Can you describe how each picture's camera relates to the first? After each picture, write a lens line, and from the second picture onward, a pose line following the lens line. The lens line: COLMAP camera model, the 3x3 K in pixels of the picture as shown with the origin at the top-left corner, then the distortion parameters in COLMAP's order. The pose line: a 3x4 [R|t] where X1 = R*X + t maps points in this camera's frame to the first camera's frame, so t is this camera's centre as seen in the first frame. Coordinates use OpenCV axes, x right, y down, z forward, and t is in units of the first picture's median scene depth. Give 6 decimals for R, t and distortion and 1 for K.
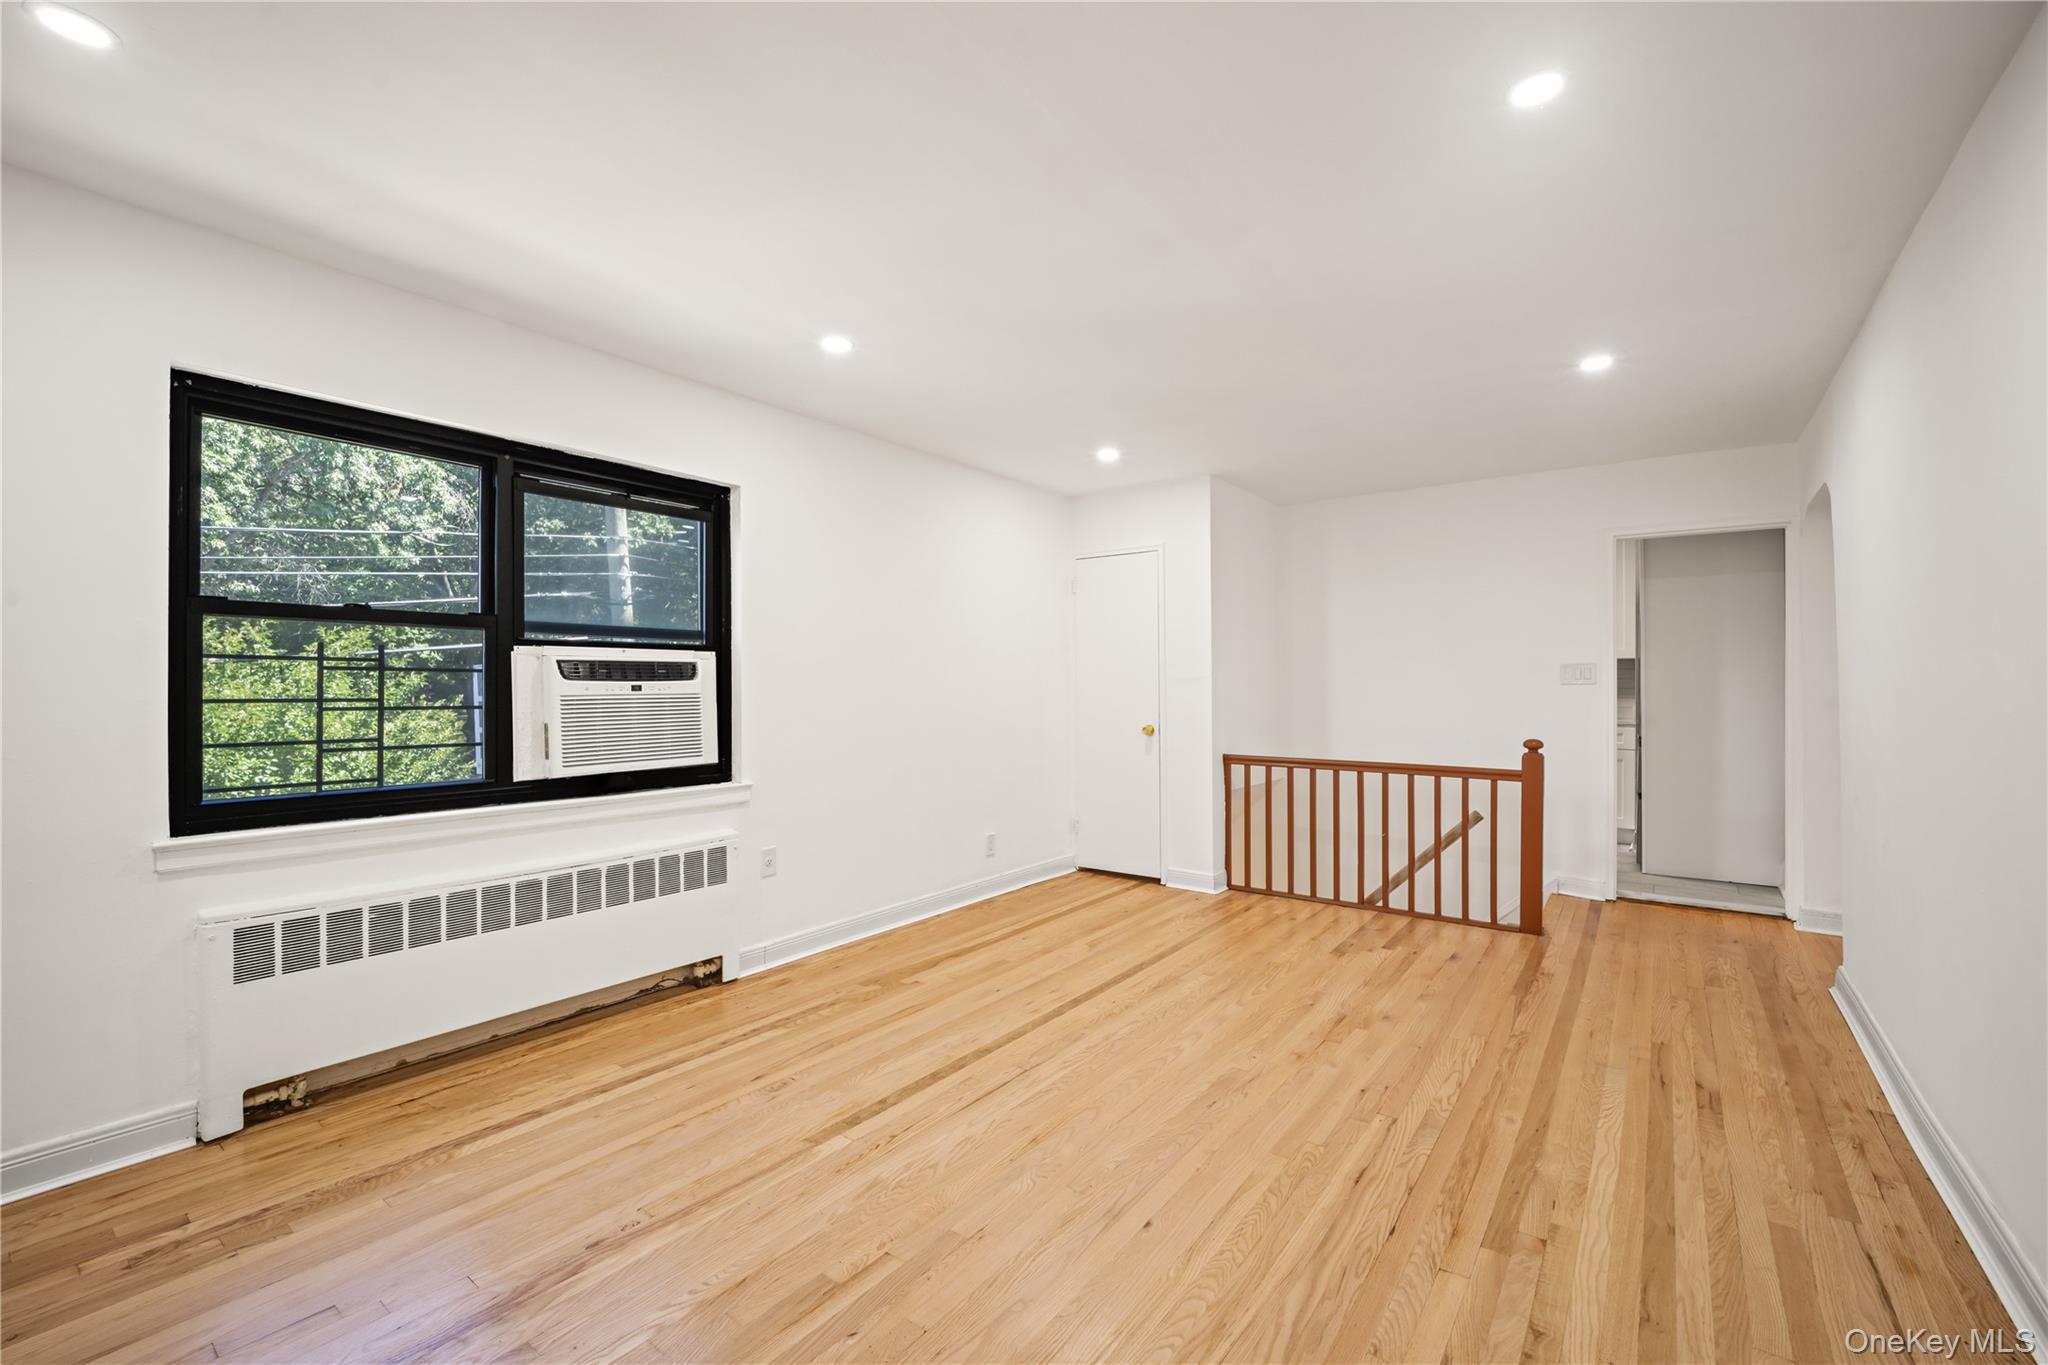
lens RADIAL K [[847.0, 0, 1027.9], [0, 847.0, 683.4], [0, 0, 1]] dist [-0.011528, -0.000655]
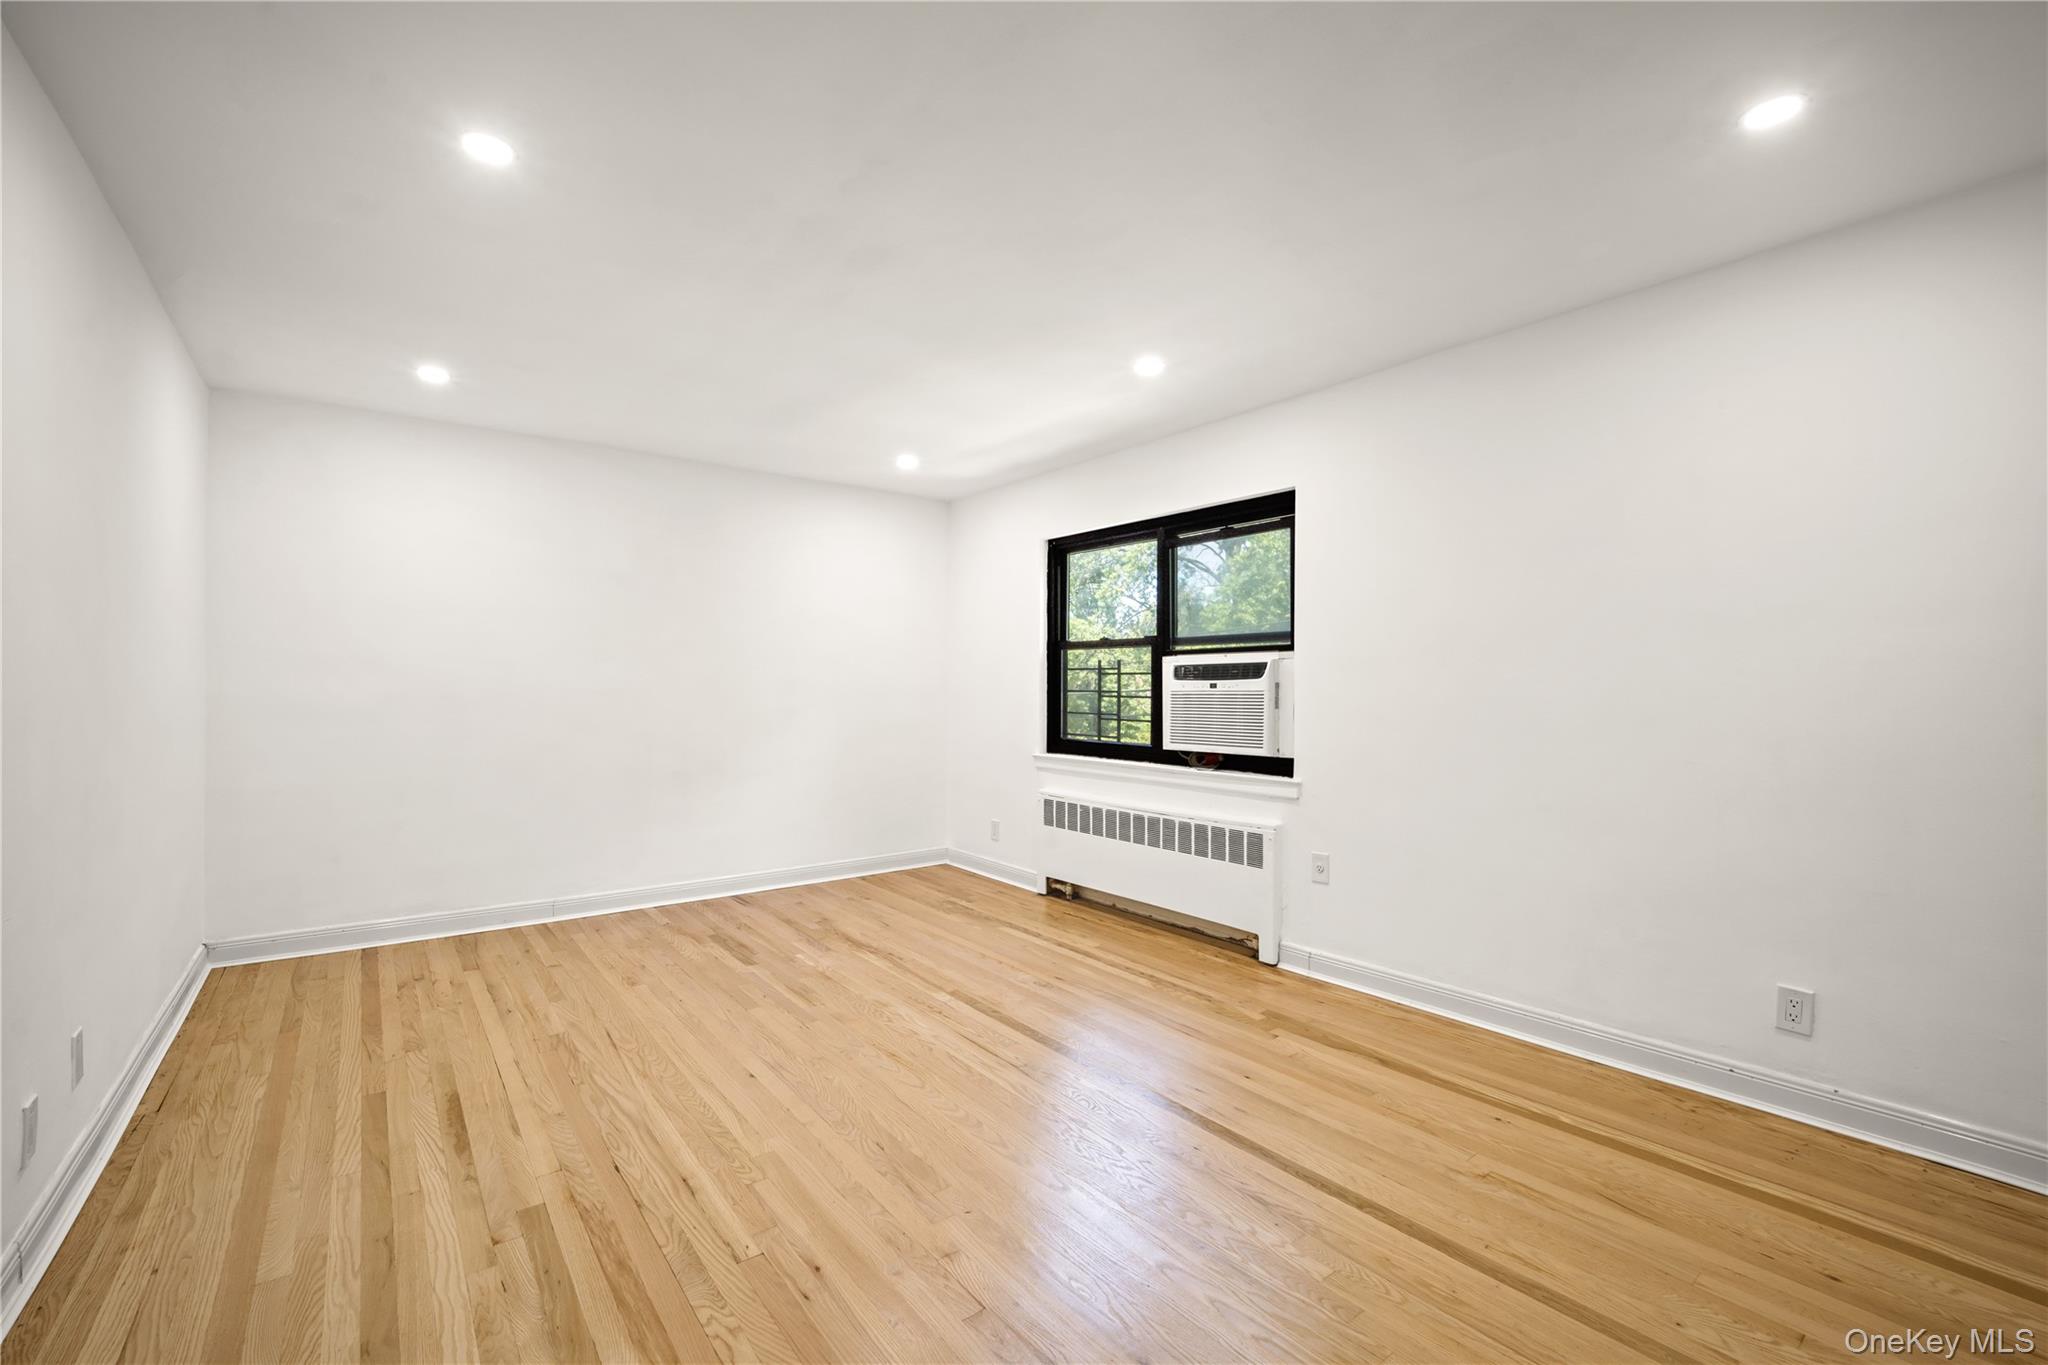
lens RADIAL K [[847.0, 0, 1027.9], [0, 847.0, 683.4], [0, 0, 1]] dist [-0.011528, -0.000655]
pose [[-0.255644, -0.003210, -0.966766, 0.895802], [0.002691, 0.999988, -0.004032, 0.007207], [0.966767, -0.003633, -0.255632, 1.180827]]
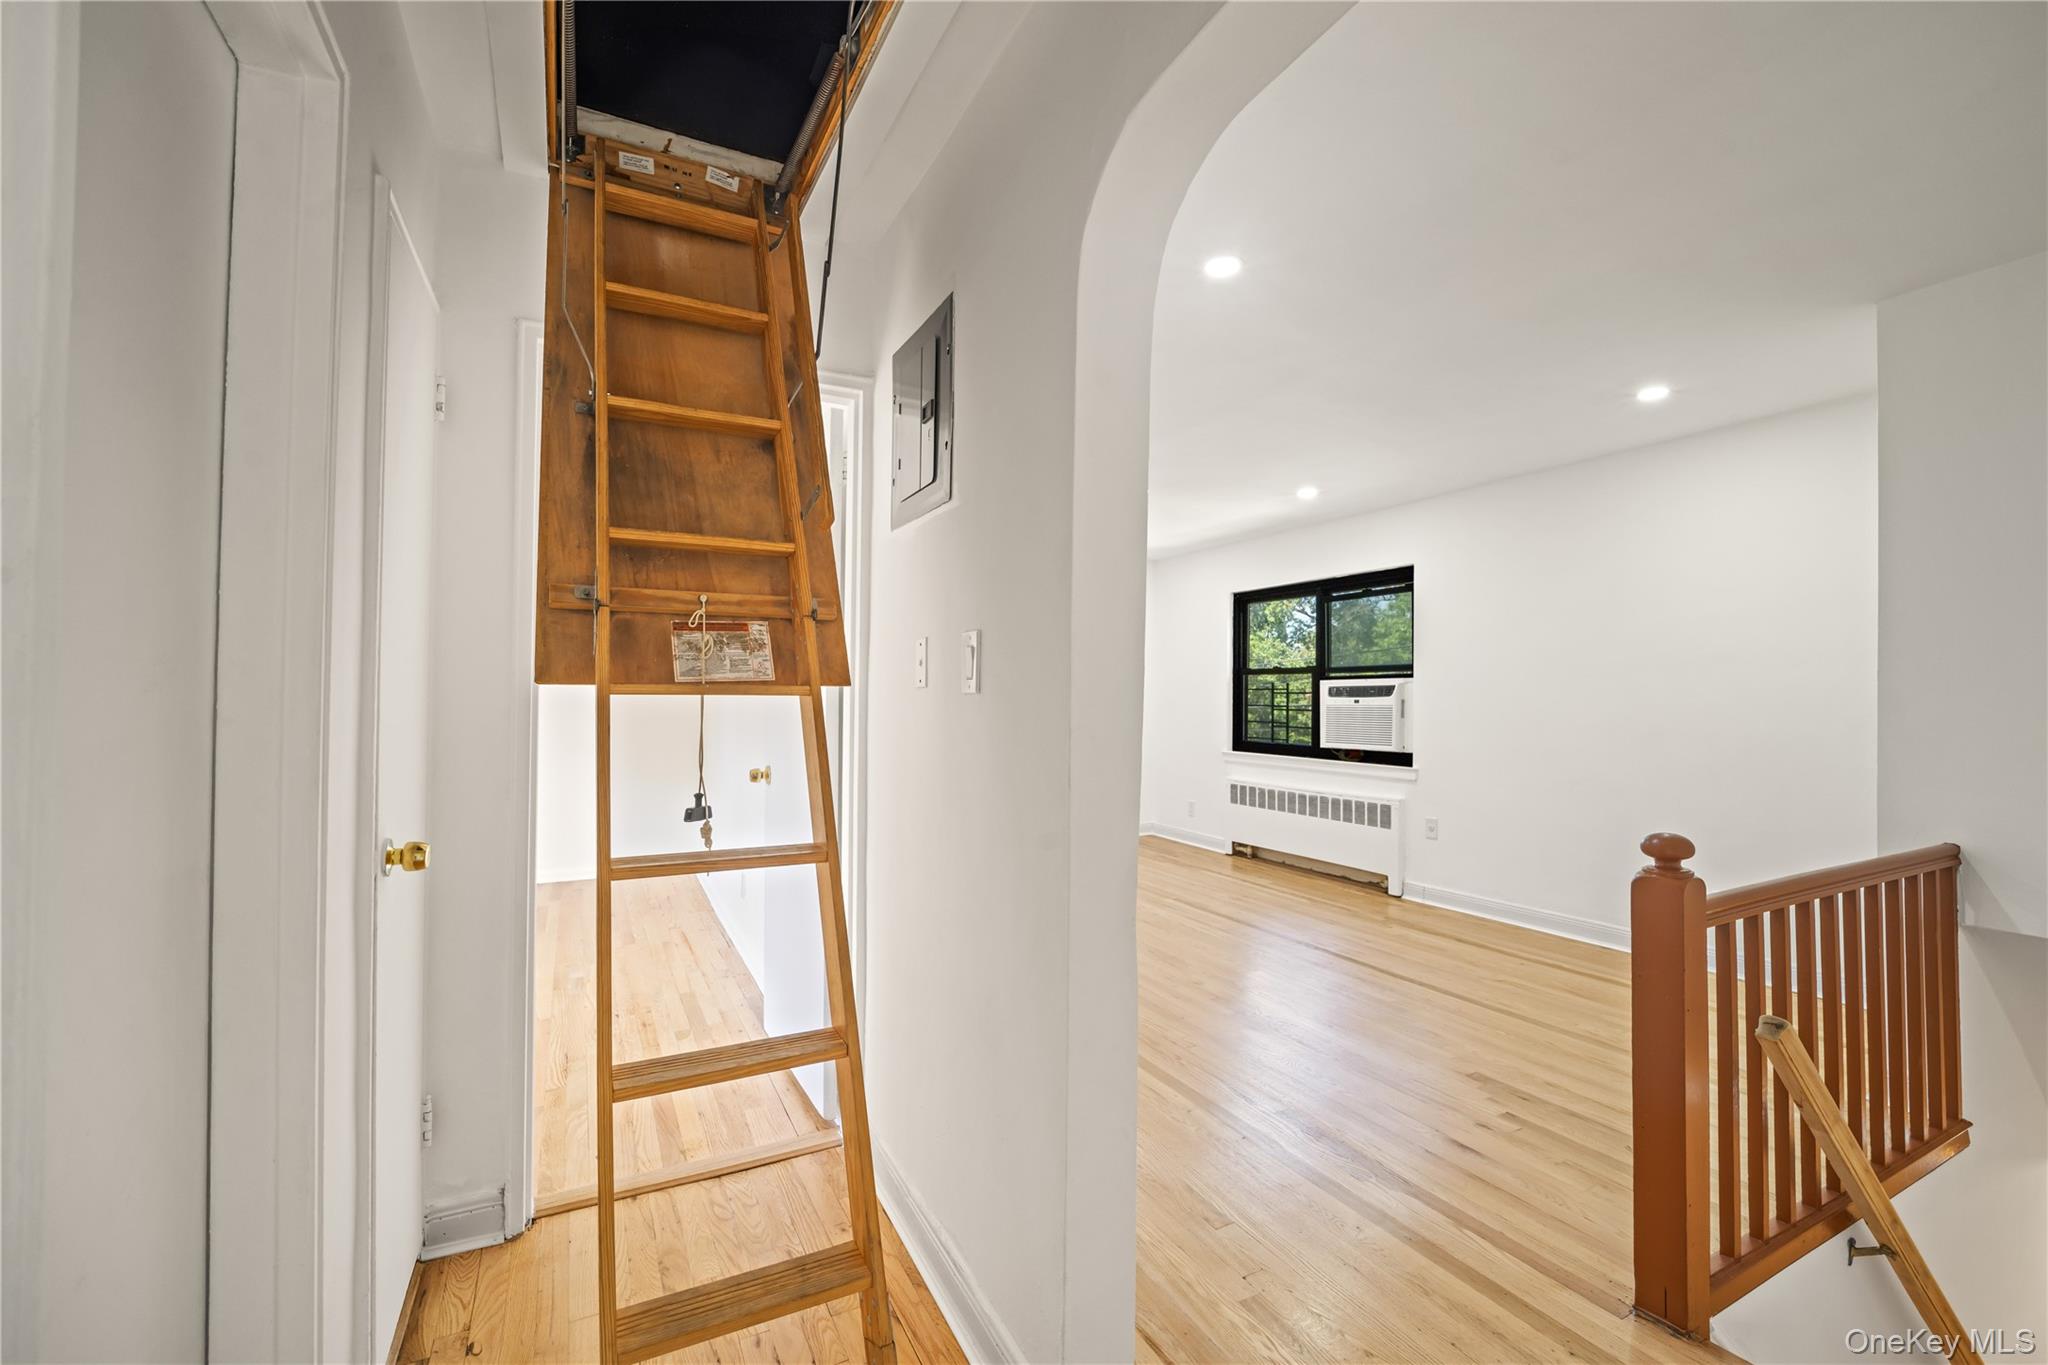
lens RADIAL K [[847.0, 0, 1027.9], [0, 847.0, 683.4], [0, 0, 1]] dist [-0.011528, -0.000655]
pose [[-0.436780, -0.018066, -0.899387, 1.564759], [-0.001738, 0.999813, -0.019239, 0.002963], [0.899567, -0.006840, -0.436730, 1.289872]]
